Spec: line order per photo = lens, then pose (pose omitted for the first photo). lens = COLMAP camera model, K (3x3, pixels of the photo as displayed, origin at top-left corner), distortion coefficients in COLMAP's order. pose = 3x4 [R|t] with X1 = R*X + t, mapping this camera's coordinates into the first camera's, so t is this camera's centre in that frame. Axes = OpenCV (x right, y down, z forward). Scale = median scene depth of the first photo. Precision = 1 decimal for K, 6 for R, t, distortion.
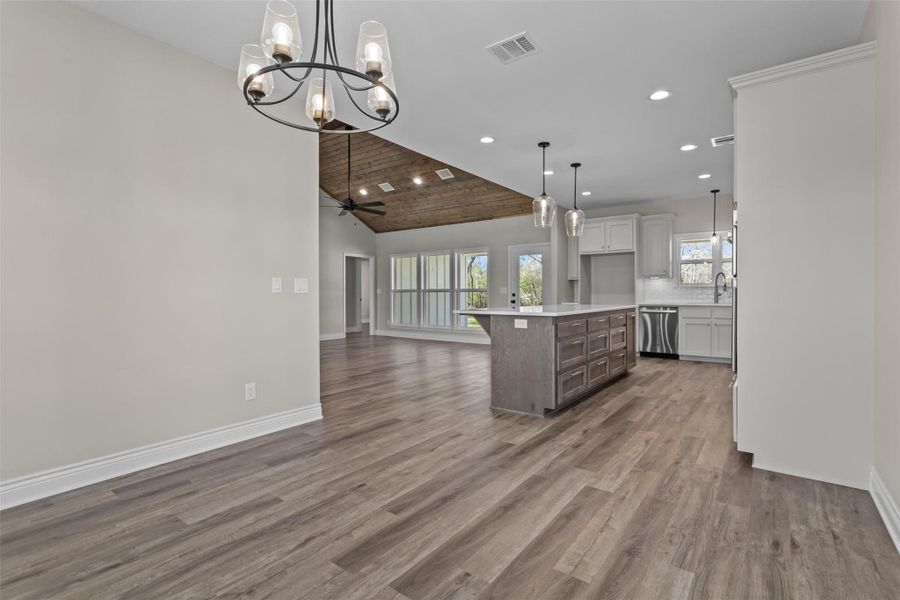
lens RADIAL K [[421.1, 0, 453.3], [0, 421.1, 297.6], [0, 0, 1]] dist [-0.002058, -0.000259]
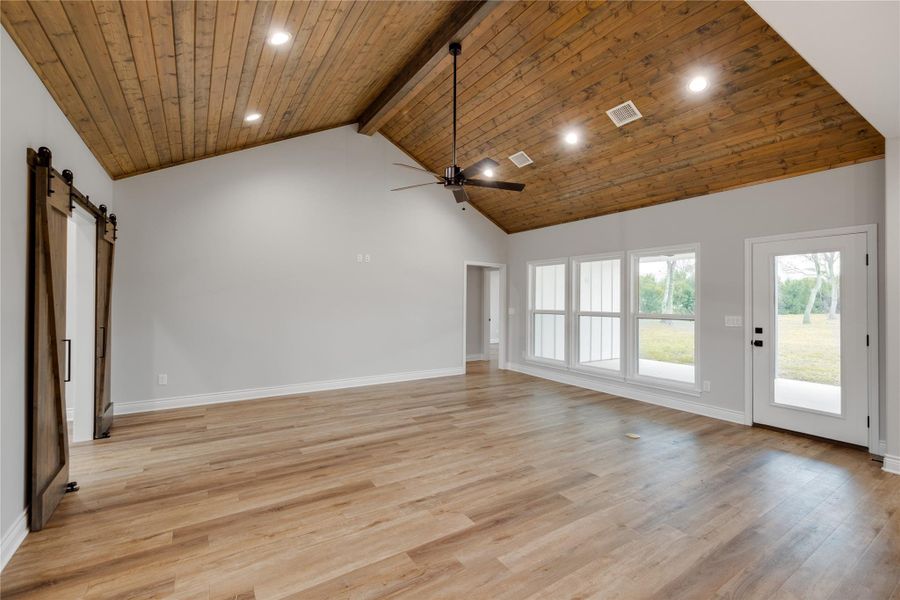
lens RADIAL K [[398.9, 0, 450.0], [0, 398.9, 300.0], [0, 0, 1]] dist [0.008844, -0.000738]
pose [[0.940208, 0.007772, -0.340513, -0.049937], [-0.011344, 0.999900, -0.008500, -0.036244], [0.340413, 0.011855, 0.940201, 0.392407]]
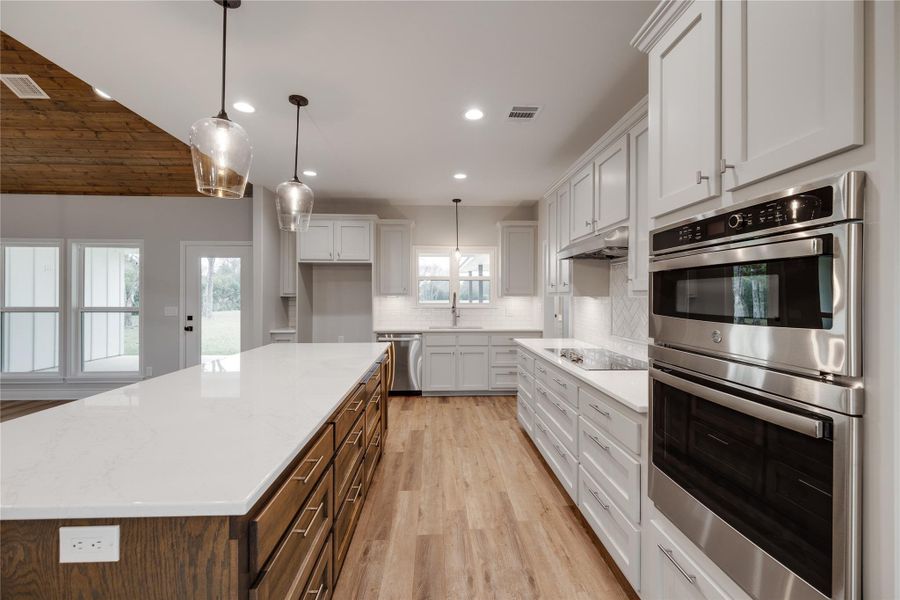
lens RADIAL K [[382.4, 0, 454.4], [0, 382.4, 293.6], [0, 0, 1]] dist [-0.000343, -0.000338]
pose [[0.765348, 0.006773, 0.643581, 0.076878], [0.002106, 0.999913, -0.013027, -0.035133], [-0.643614, 0.011326, 0.765267, 0.295259]]
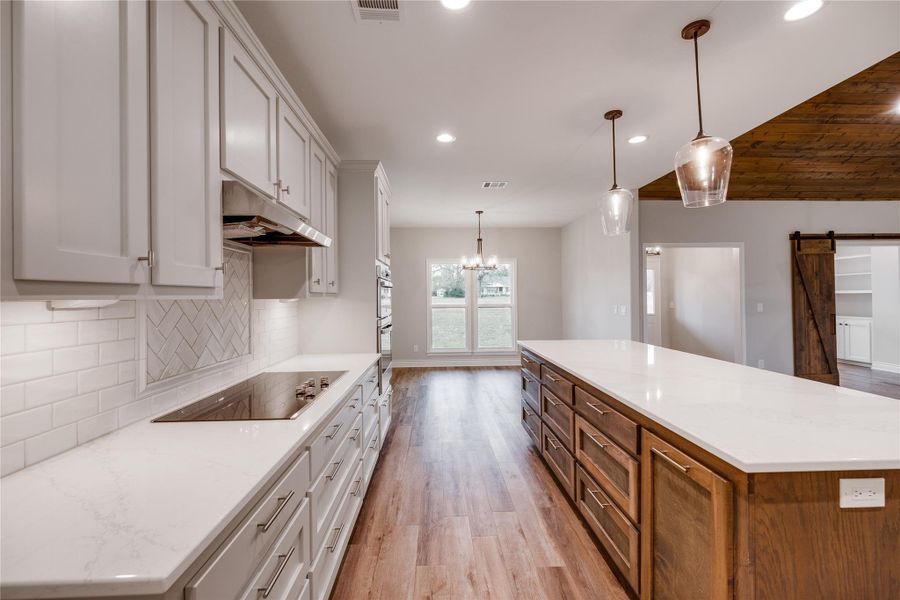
lens RADIAL K [[398.9, 0, 450.0], [0, 398.9, 300.0], [0, 0, 1]] dist [0.008844, -0.000738]
pose [[-0.774237, 0.010175, -0.632815, 0.457343], [0.003353, 0.999923, 0.011976, -0.037874], [0.632887, 0.007151, -0.774211, 0.717894]]
